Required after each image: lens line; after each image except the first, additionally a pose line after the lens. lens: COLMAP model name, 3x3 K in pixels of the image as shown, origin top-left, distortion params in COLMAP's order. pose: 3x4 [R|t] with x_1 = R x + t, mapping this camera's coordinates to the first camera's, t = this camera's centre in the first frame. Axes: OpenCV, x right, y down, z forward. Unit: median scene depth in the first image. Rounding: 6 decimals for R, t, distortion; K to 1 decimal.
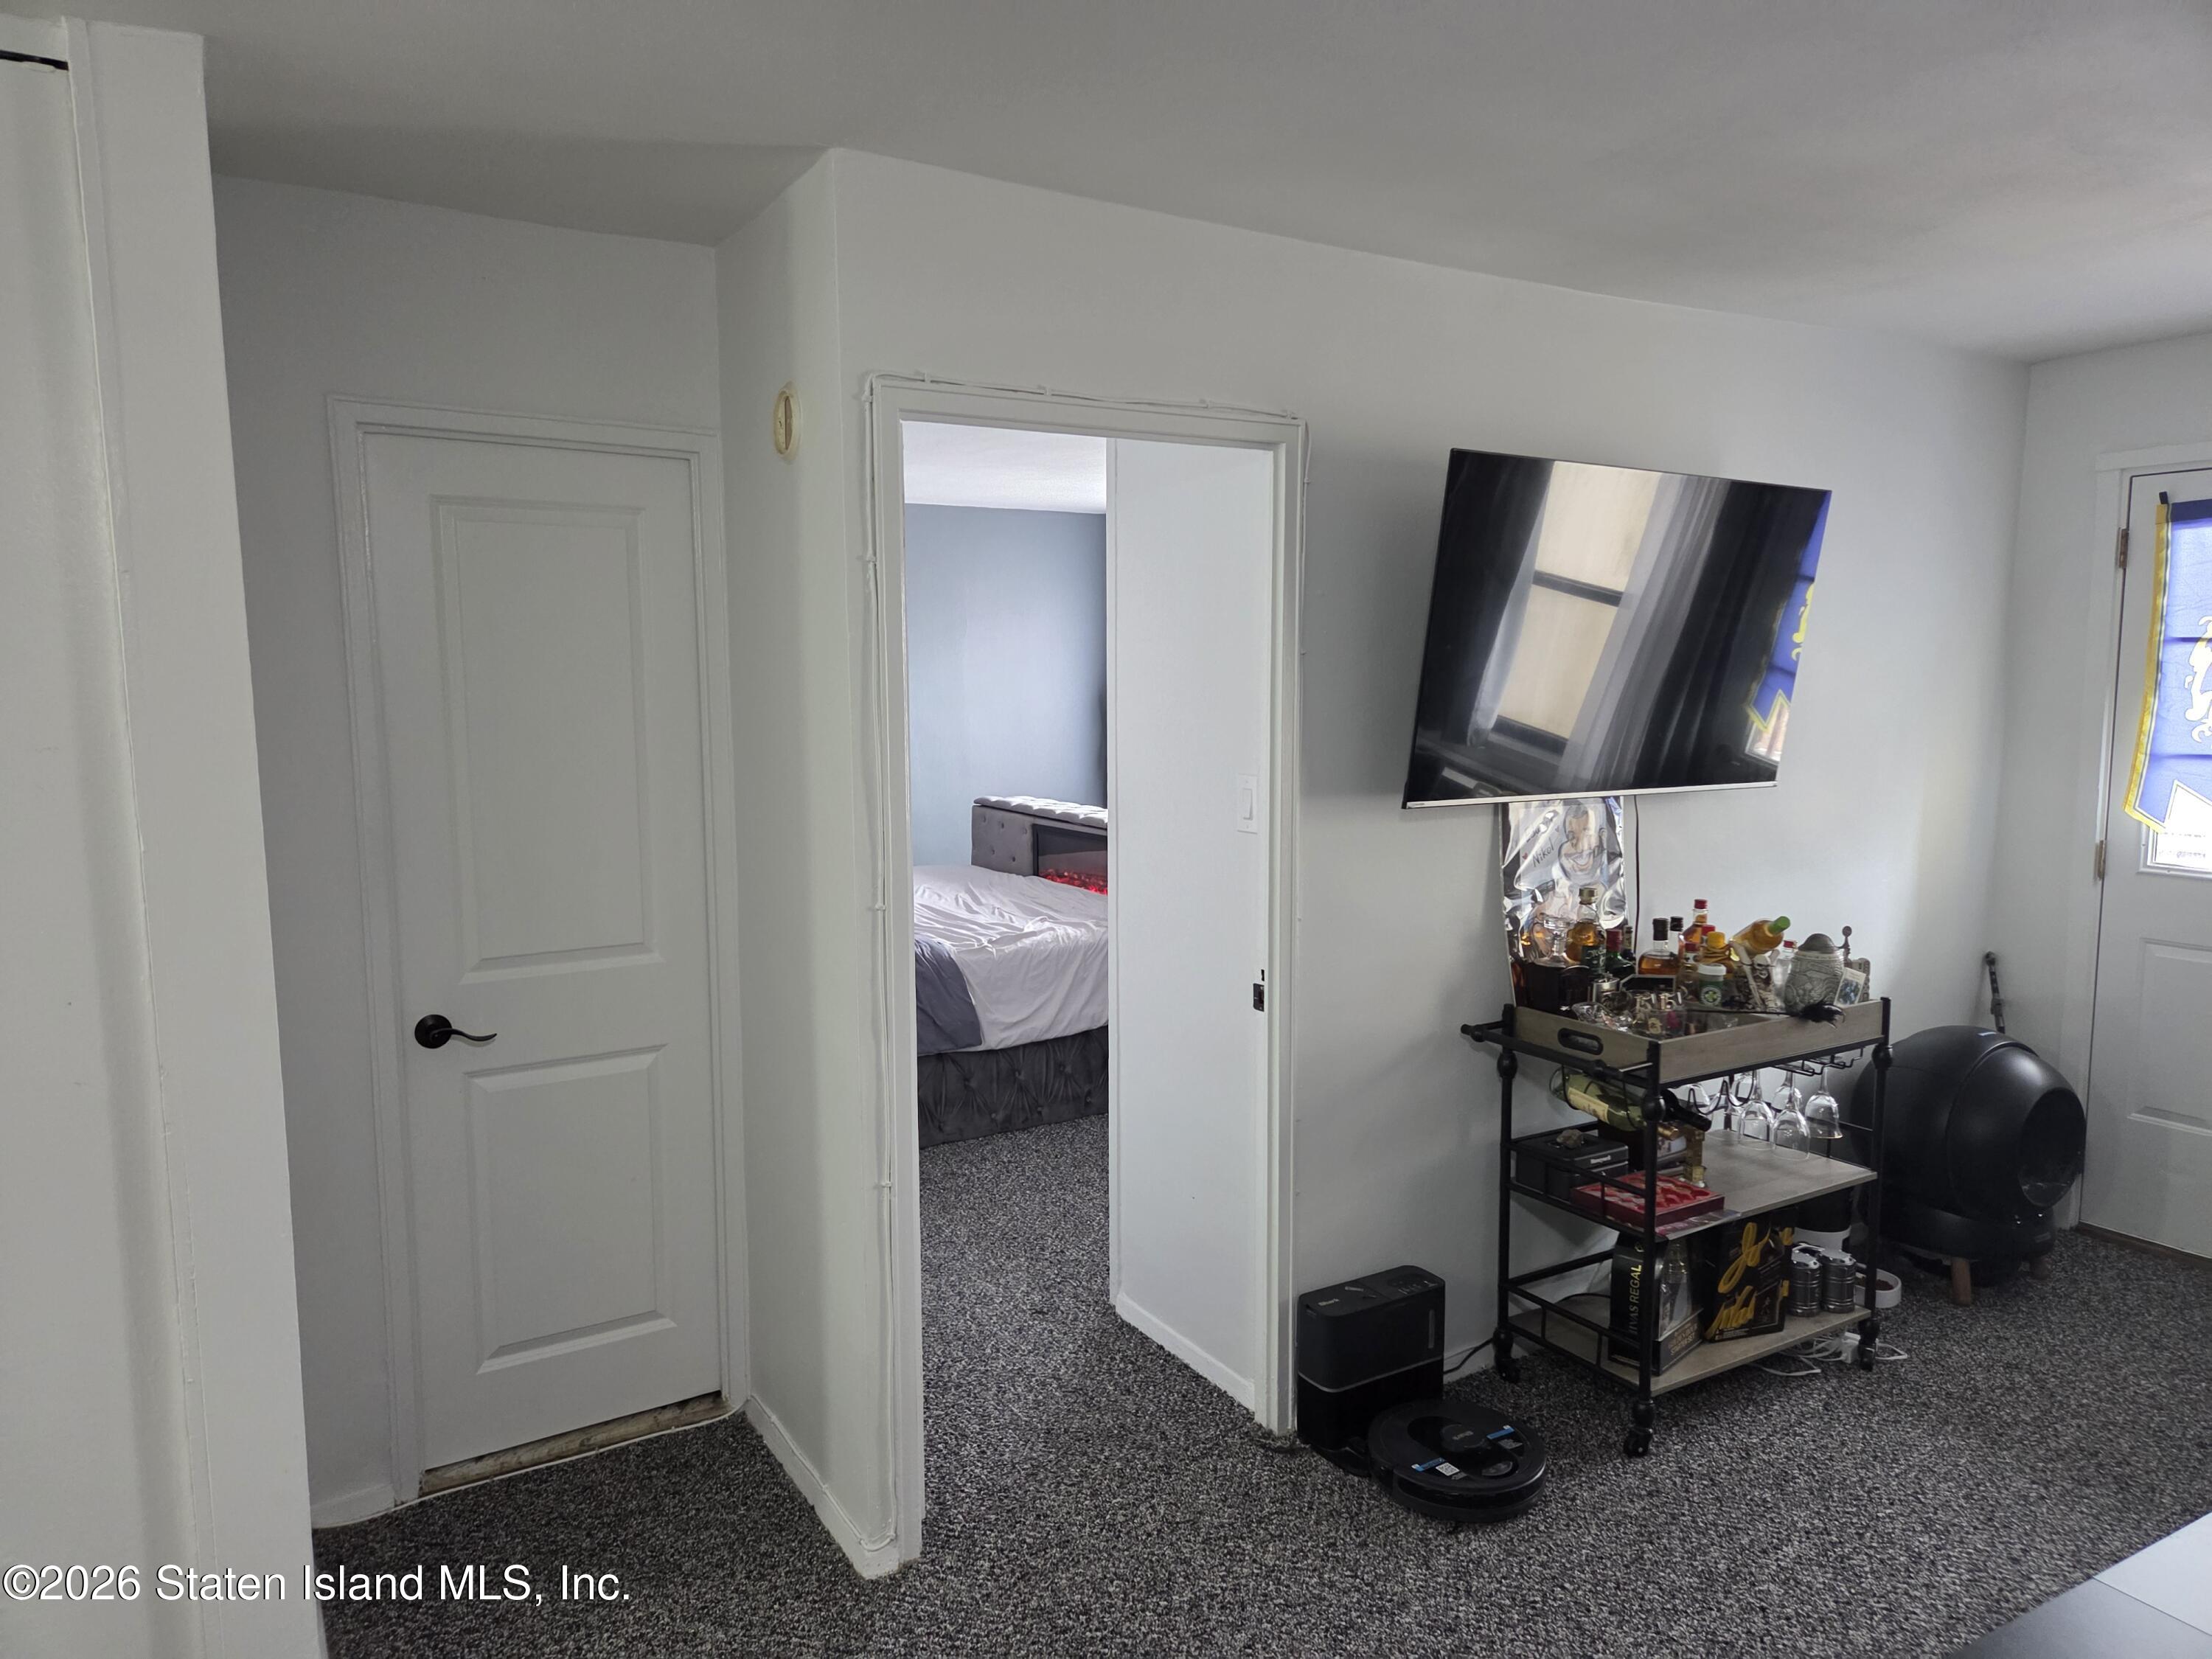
lens RADIAL K [[1485.7, 0, 1054.2], [0, 1485.7, 836.5], [0, 0, 1]] dist [0.073457, -0.061167]
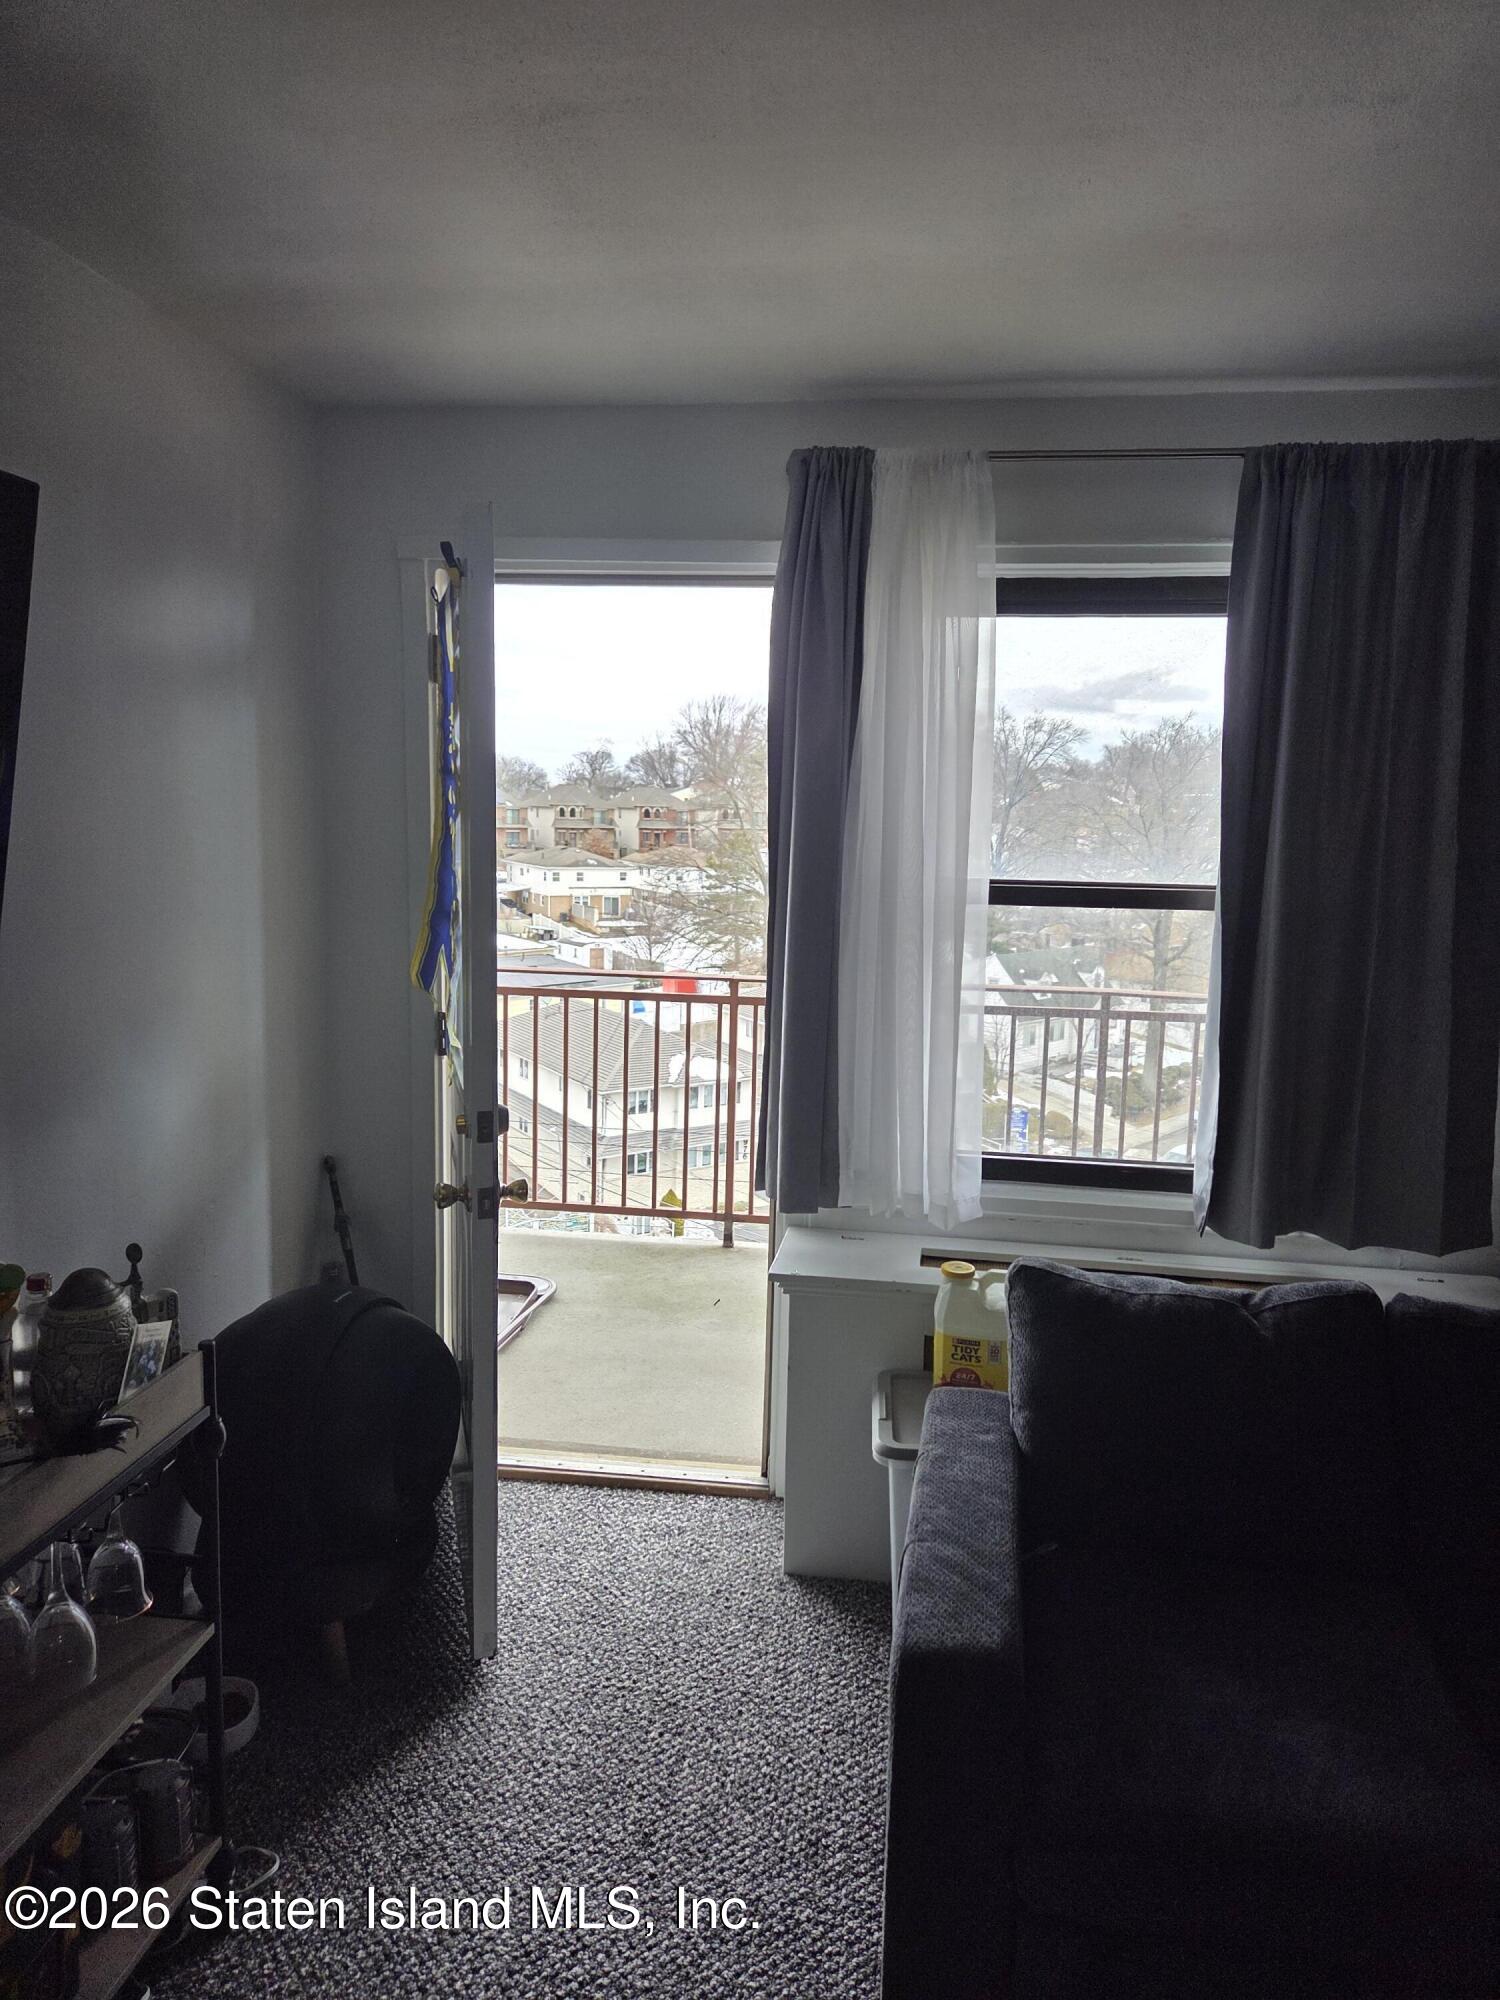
lens RADIAL K [[1343.3, 0, 758.0], [0, 1343.3, 985.2], [0, 0, 1]] dist [0.073457, -0.061167]
pose [[0.628275, -0.082396, 0.773616, 0.240316], [0.063777, 0.996484, 0.054338, -0.043897], [-0.775373, 0.015200, 0.631321, 0.415443]]
